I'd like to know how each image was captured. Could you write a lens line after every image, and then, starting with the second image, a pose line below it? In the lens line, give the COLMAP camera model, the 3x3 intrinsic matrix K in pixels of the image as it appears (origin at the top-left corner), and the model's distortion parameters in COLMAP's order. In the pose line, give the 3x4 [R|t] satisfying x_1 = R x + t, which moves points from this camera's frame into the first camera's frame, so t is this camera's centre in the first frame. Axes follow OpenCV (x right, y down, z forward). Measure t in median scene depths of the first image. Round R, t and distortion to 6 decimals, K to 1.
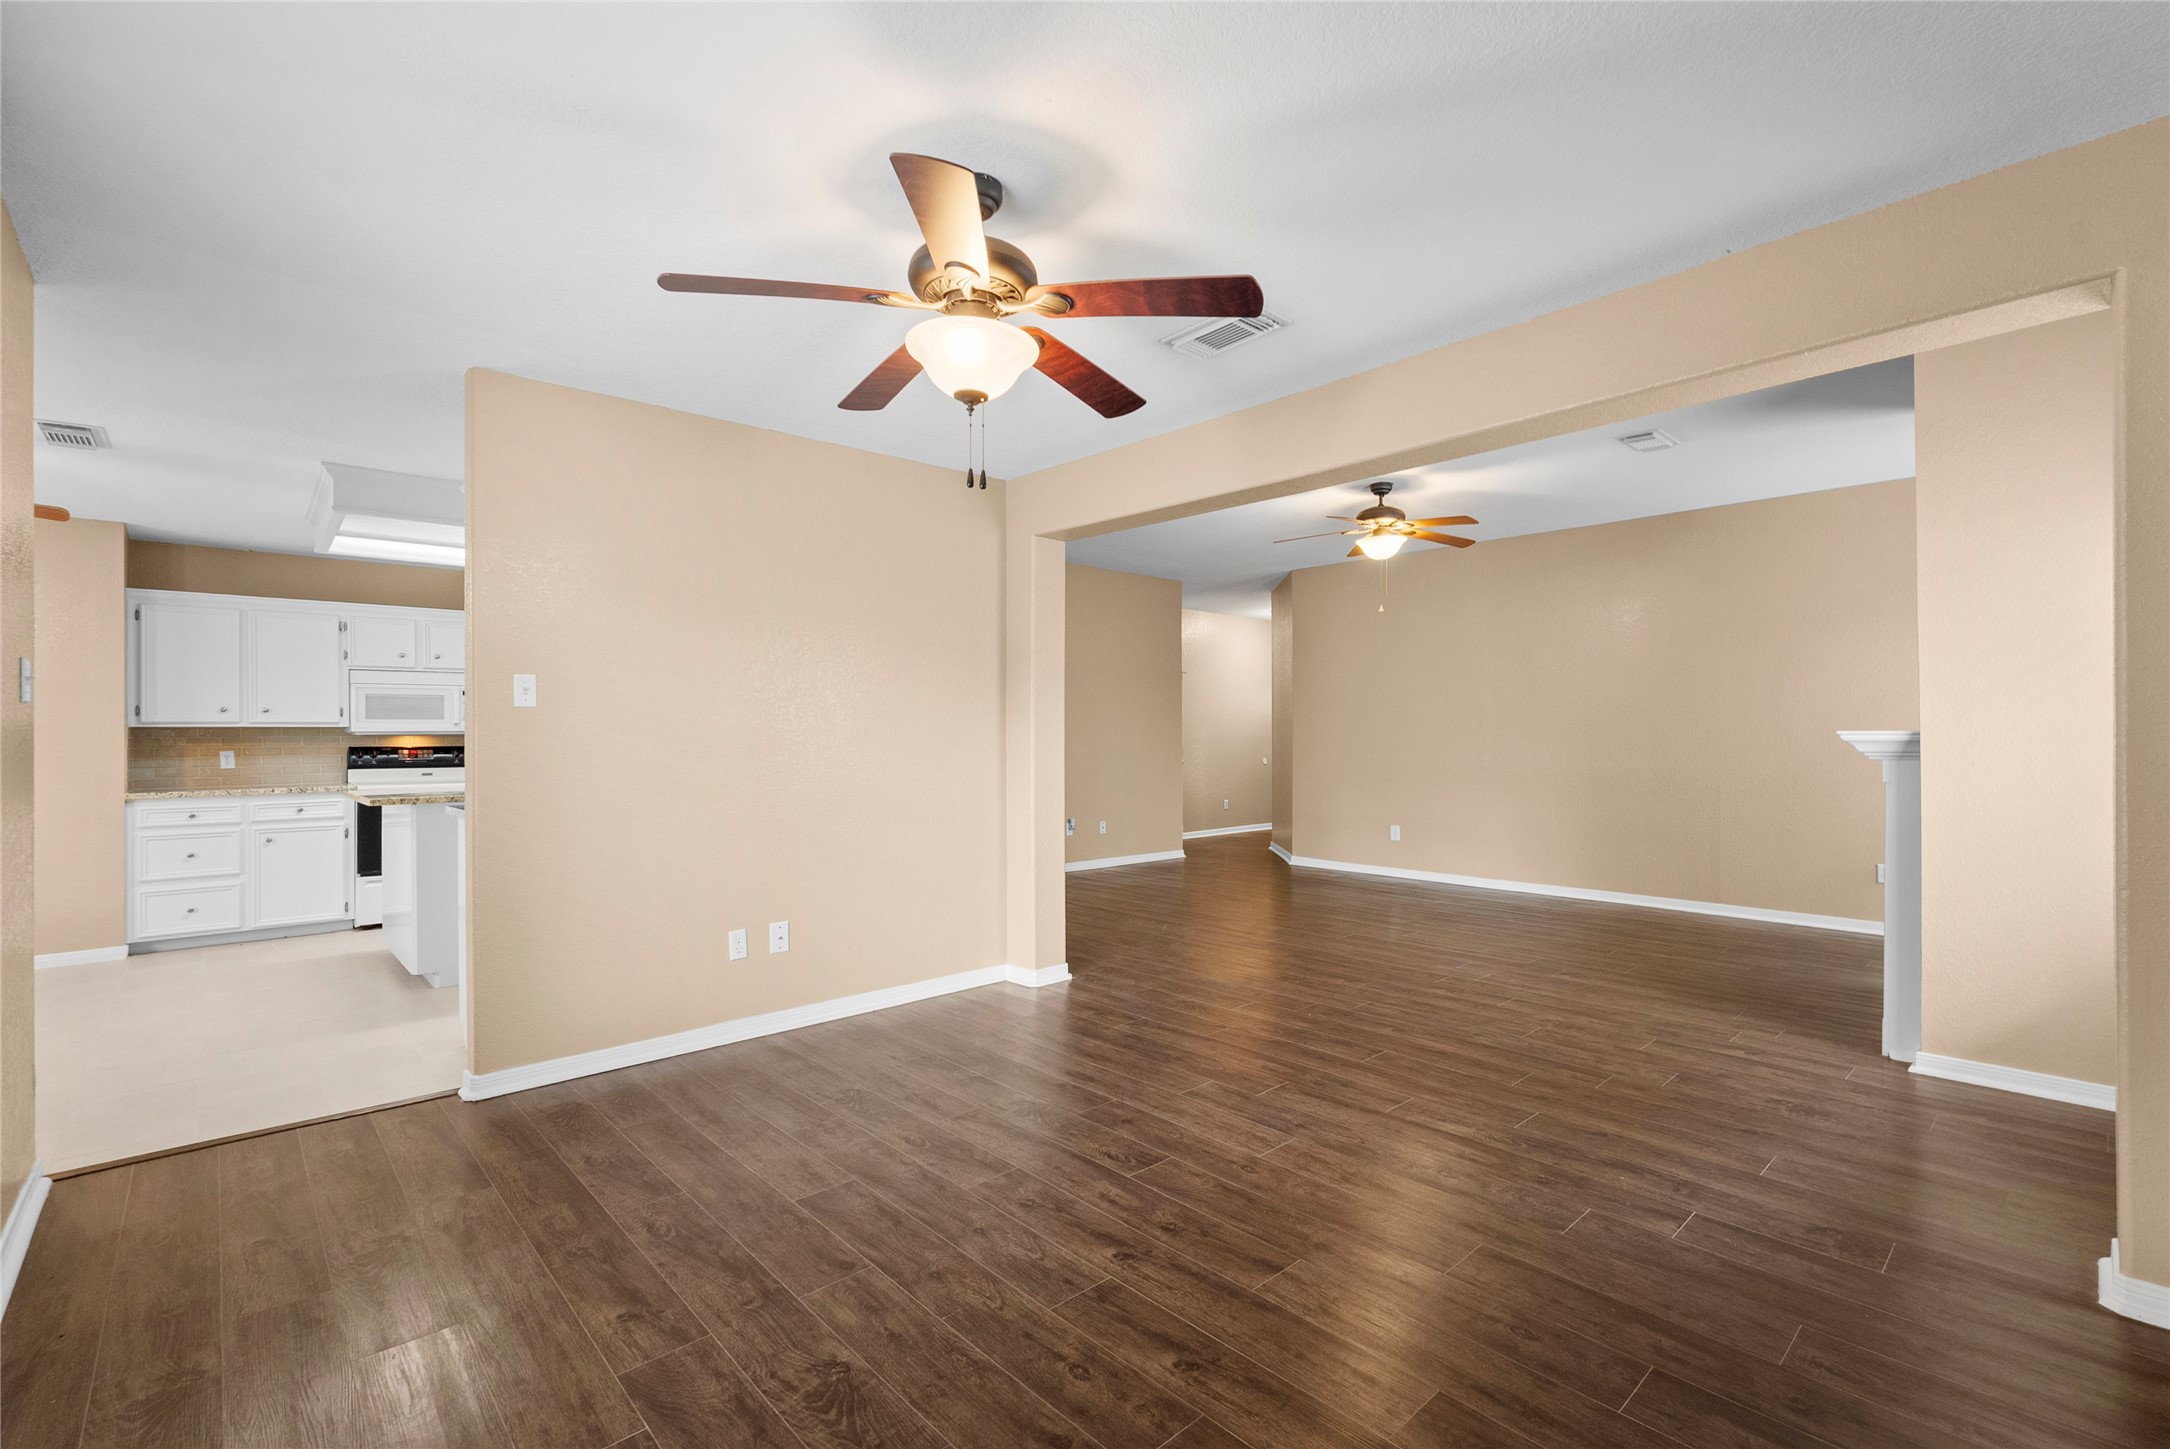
lens RADIAL K [[962.1, 0, 1081.9], [0, 962.1, 736.3], [0, 0, 1]] dist [-0.004565, -0.000158]
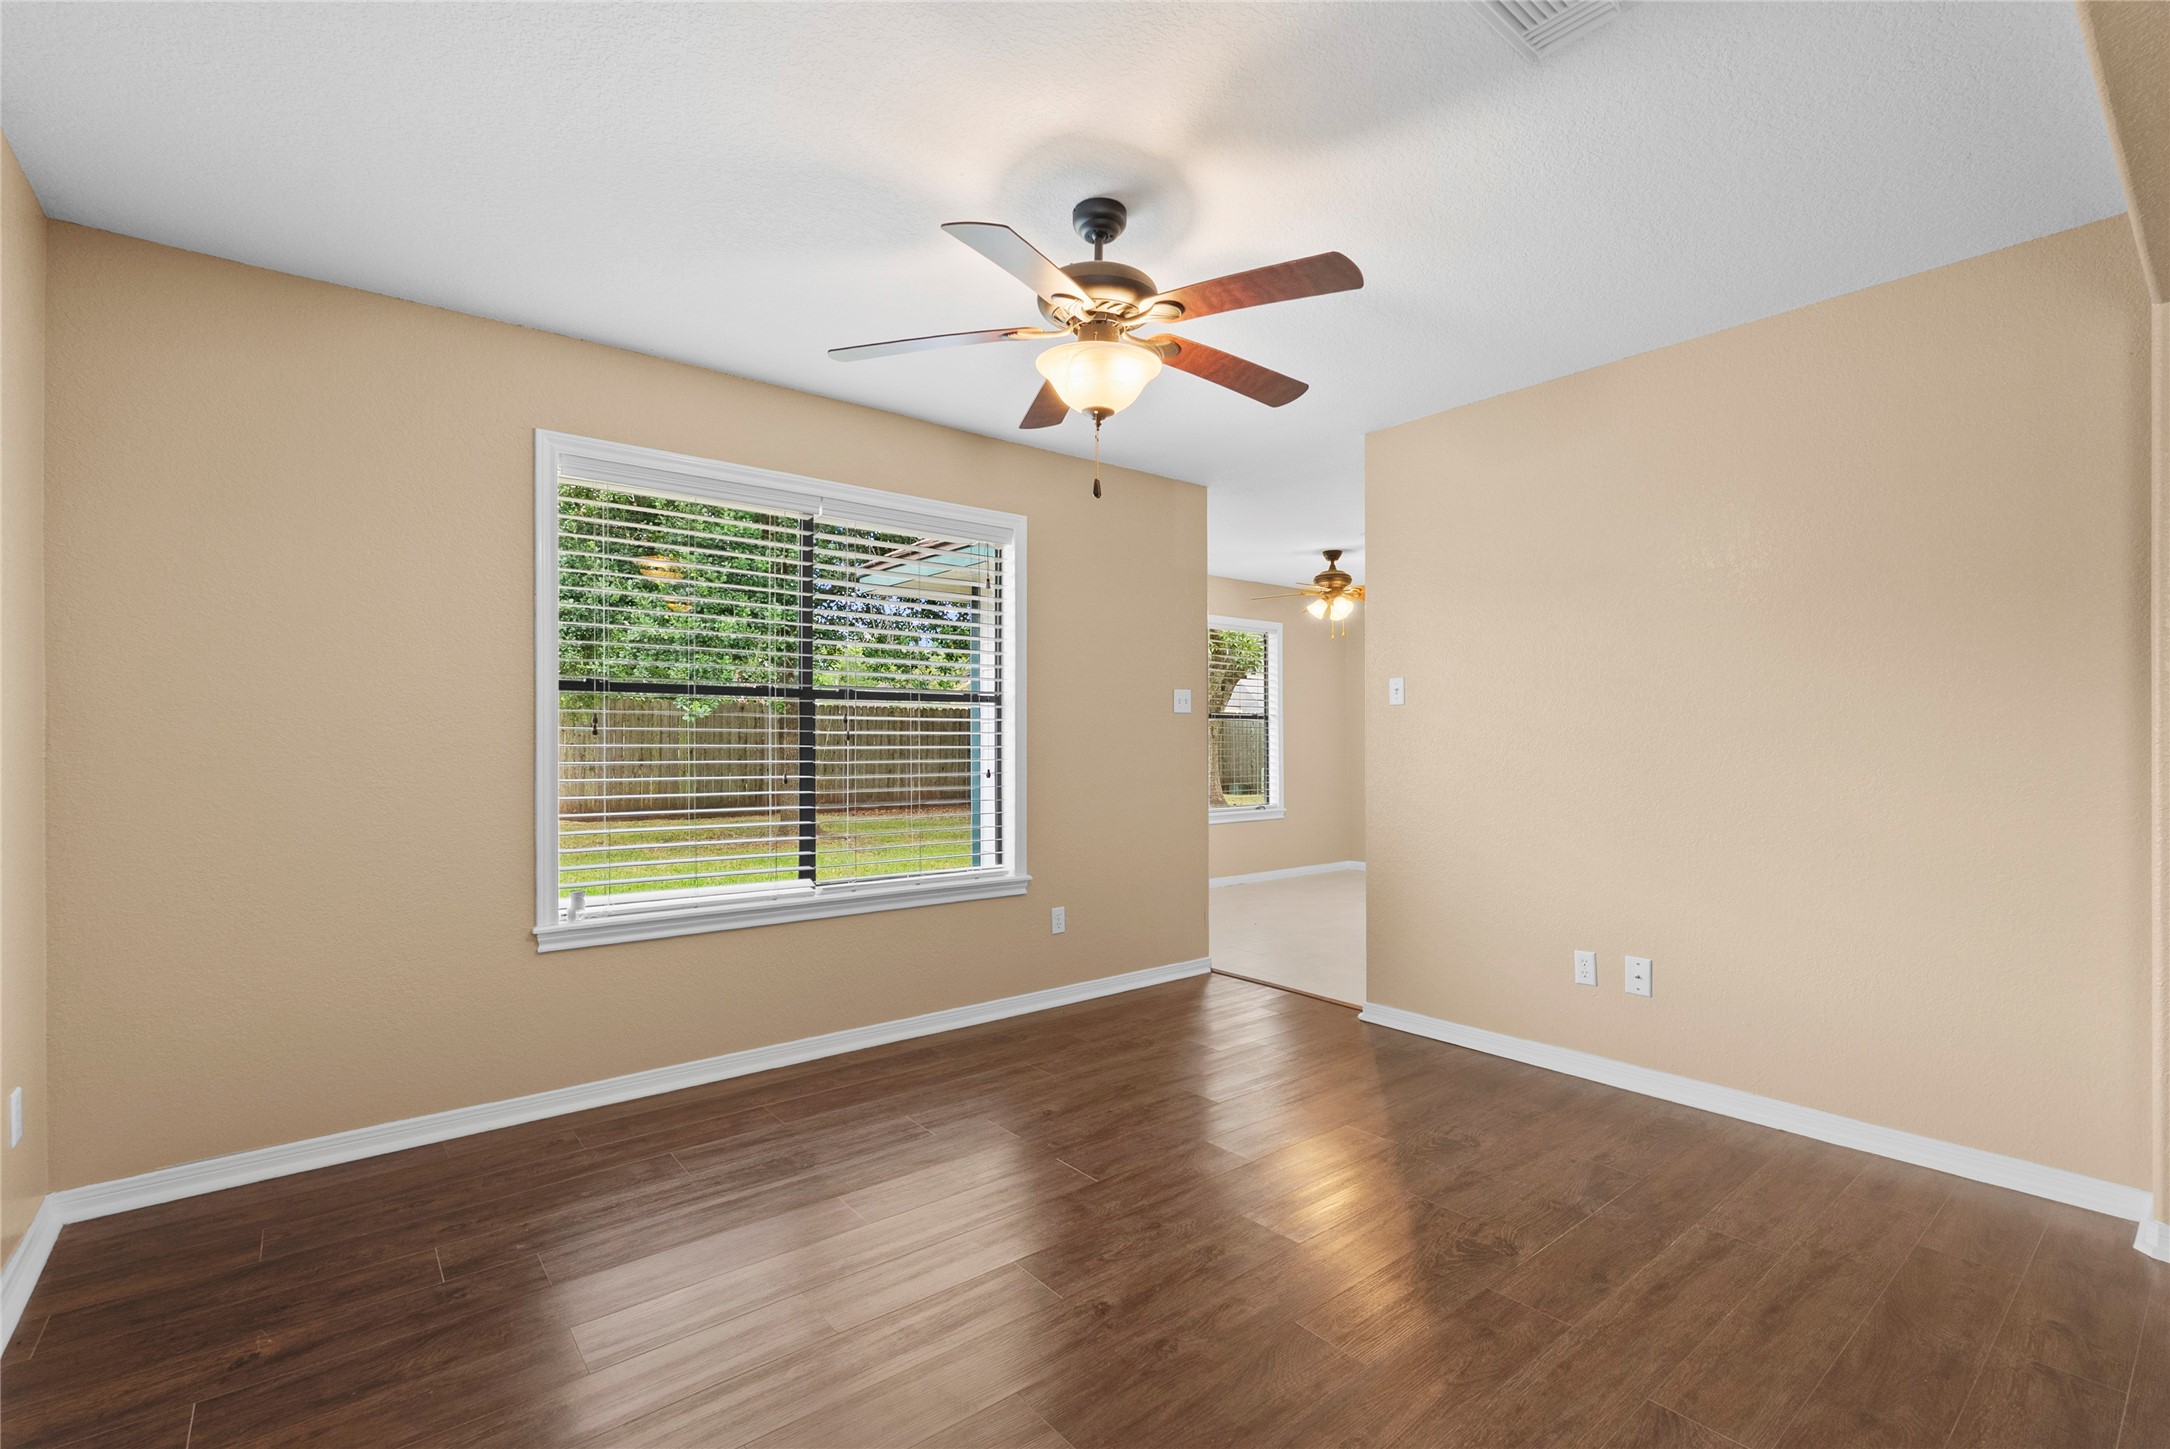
lens RADIAL K [[962.1, 0, 1081.9], [0, 962.1, 736.3], [0, 0, 1]] dist [-0.004565, -0.000158]
pose [[-0.061230, 0.007866, -0.998093, 0.680566], [0.002655, 0.999967, 0.007718, -0.002404], [0.998120, -0.002177, -0.061249, 0.750980]]
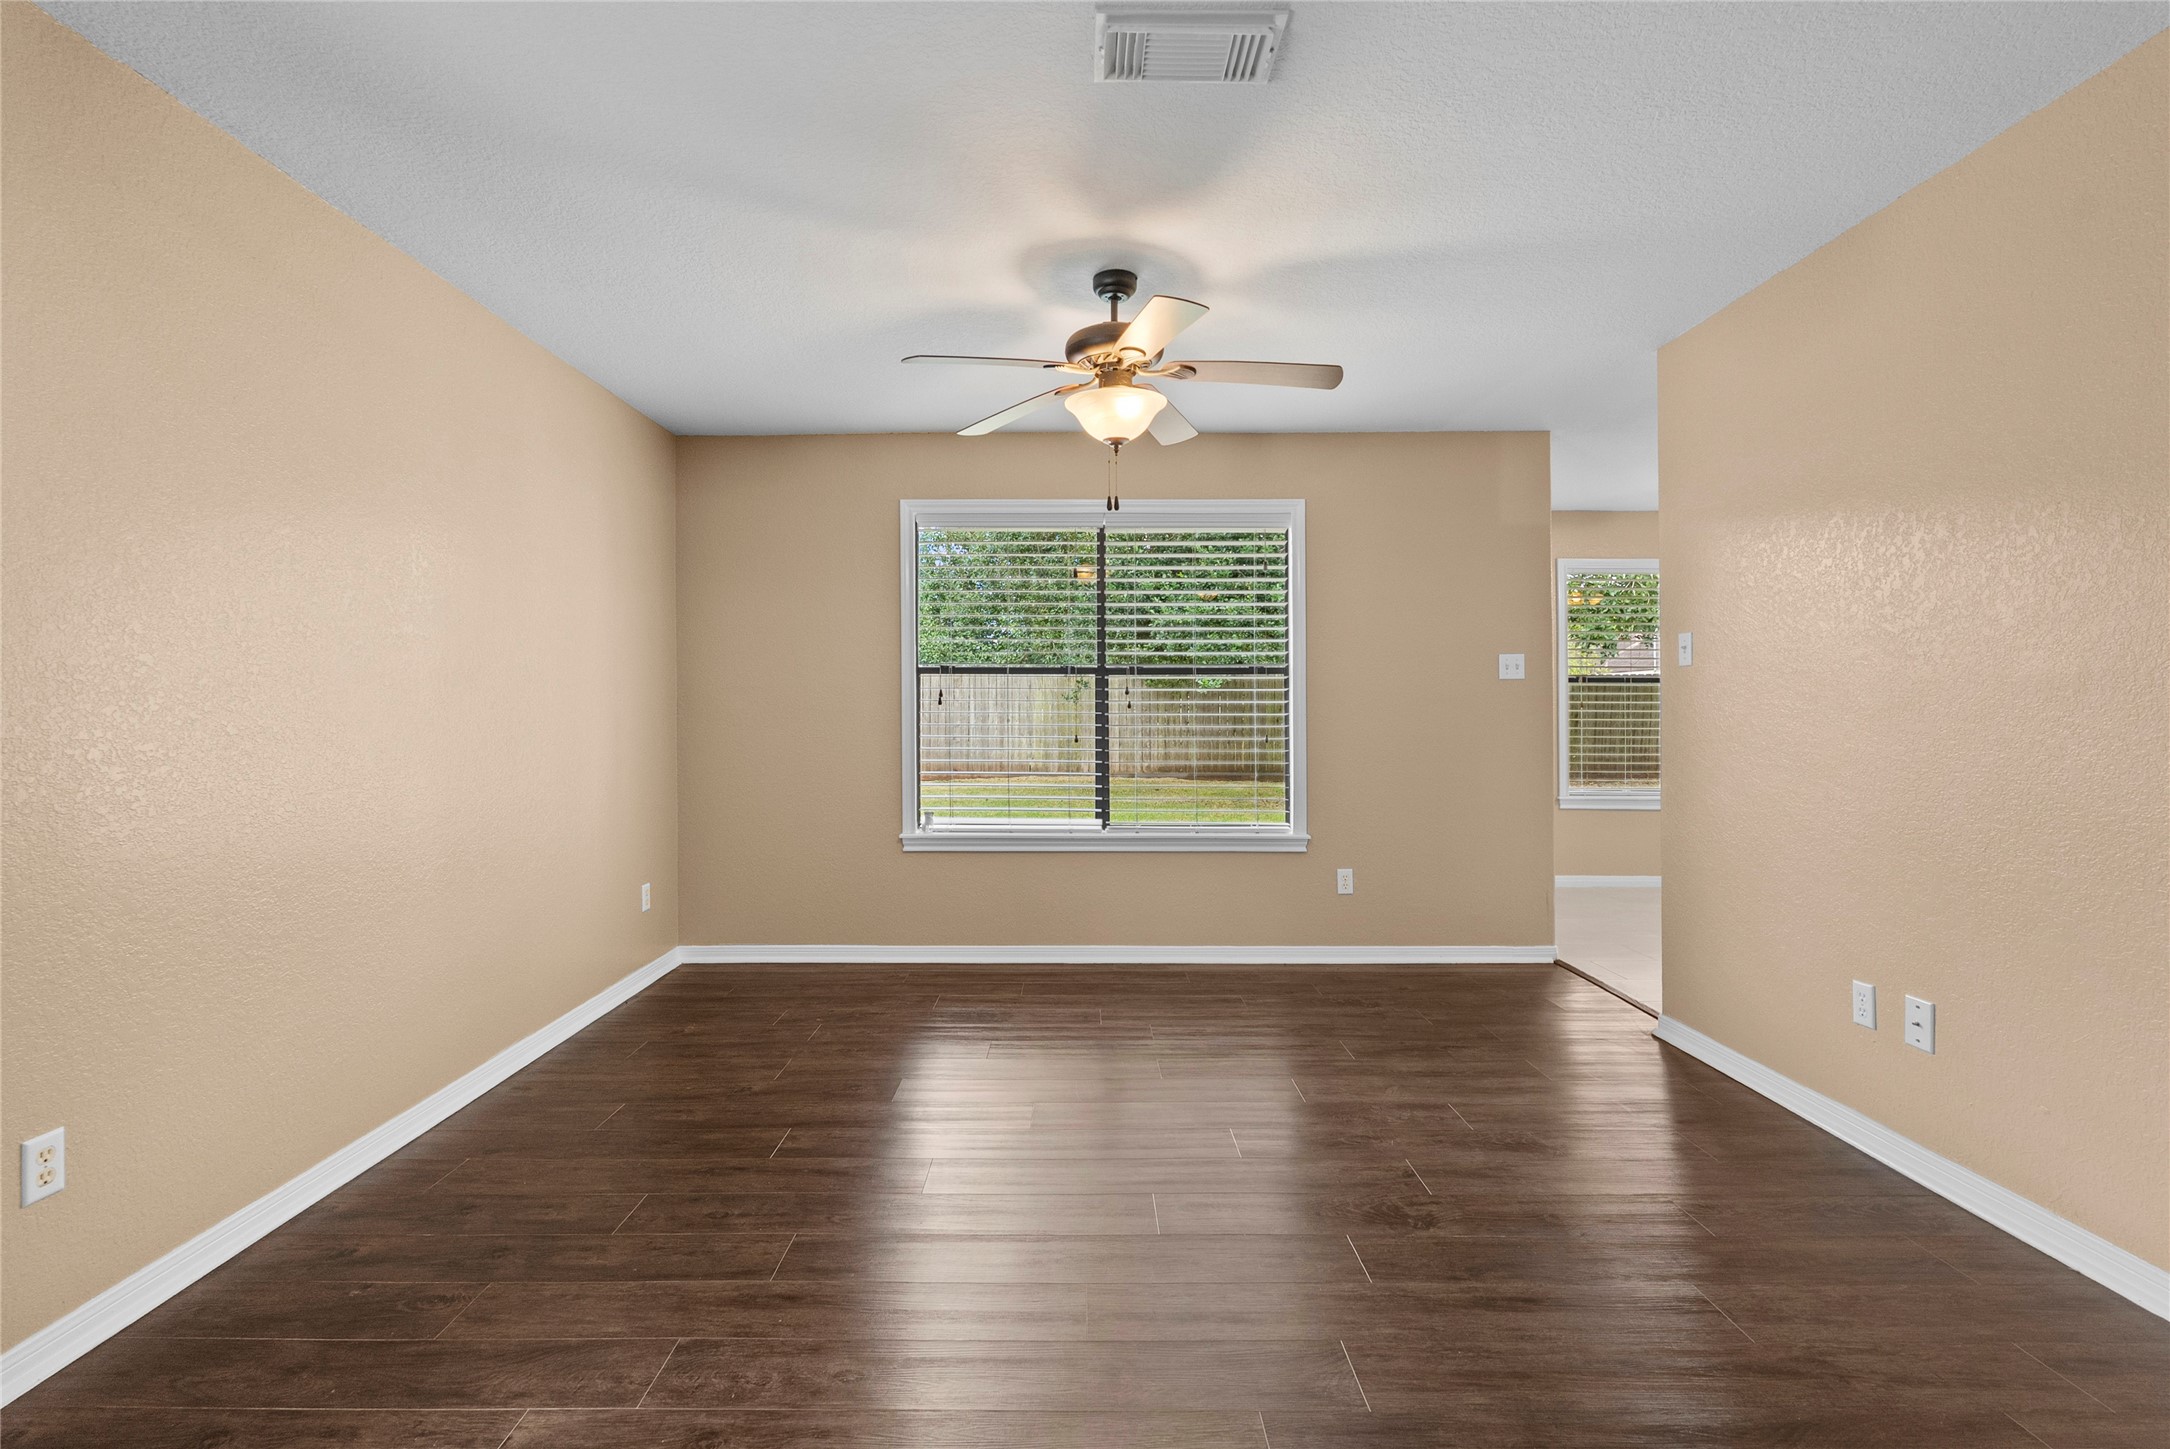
lens RADIAL K [[973.5, 0, 1079.1], [0, 973.5, 701.8], [0, 0, 1]] dist [0.002006, 0.000441]
pose [[-0.679181, 0.004916, -0.733954, 0.642283], [0.009943, 0.999947, -0.002504, 0.003635], [0.733903, -0.008999, -0.679194, 1.332042]]
